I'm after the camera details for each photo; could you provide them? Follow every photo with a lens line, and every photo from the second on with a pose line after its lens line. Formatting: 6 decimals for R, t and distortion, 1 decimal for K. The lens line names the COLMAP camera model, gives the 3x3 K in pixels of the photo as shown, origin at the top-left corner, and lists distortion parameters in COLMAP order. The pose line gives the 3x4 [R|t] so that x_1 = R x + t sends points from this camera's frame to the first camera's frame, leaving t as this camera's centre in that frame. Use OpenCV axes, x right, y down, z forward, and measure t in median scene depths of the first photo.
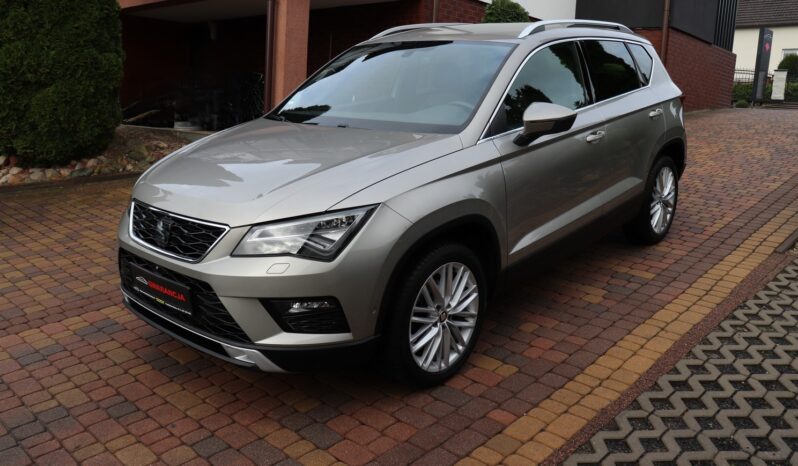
lens RADIAL K [[633.0, 0, 400.3], [0, 633.0, 203.0], [0, 0, 1]] dist [-0.149633, 0.115609]
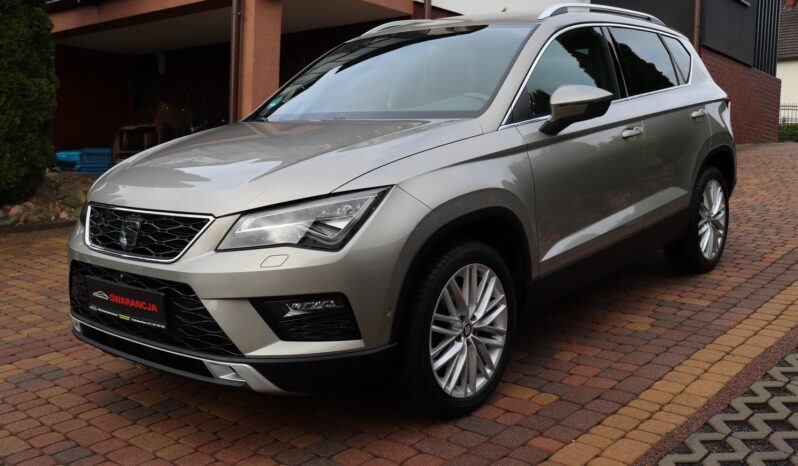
lens RADIAL K [[758.8, 0, 396.4], [0, 758.8, 214.8], [0, 0, 1]] dist [-0.102331, 0.146841]
pose [[0.999497, -0.022011, 0.022835, -0.044189], [0.024035, 0.995421, -0.092513, 0.115133], [-0.020694, 0.093015, 0.995450, -0.009935]]
